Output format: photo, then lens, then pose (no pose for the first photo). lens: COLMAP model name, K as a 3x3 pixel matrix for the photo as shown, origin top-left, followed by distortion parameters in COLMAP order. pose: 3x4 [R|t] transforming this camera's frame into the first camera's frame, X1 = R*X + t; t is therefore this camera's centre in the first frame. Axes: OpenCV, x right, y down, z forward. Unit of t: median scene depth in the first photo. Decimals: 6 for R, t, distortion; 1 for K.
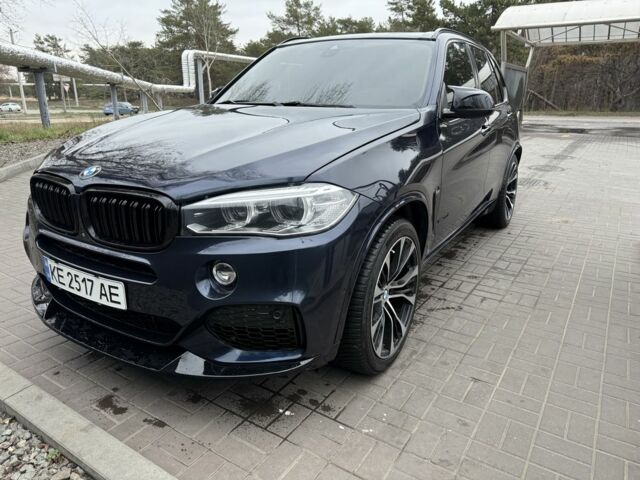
lens RADIAL K [[458.3, 0, 320.0], [0, 458.3, 240.0], [0, 0, 1]] dist [0.001226, 0.001818]
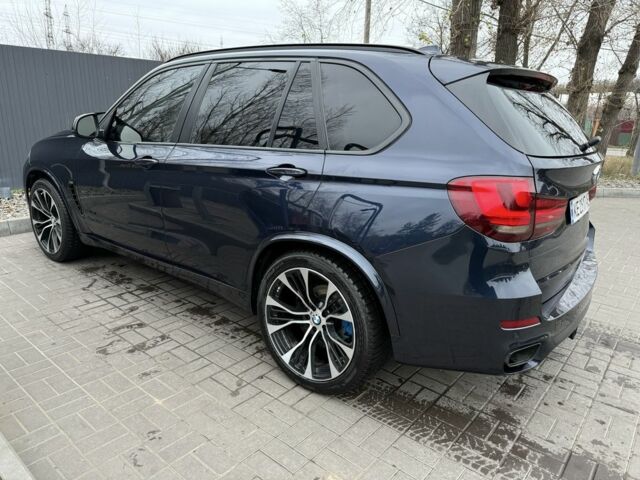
lens RADIAL K [[458.3, 0, 320.0], [0, 458.3, 240.0], [0, 0, 1]] dist [0.001226, 0.001818]
pose [[-0.142500, 0.242098, -0.959730, 1.169791], [-0.312256, 0.909115, 0.275693, -0.439520], [0.939250, 0.338968, -0.053952, 1.374131]]
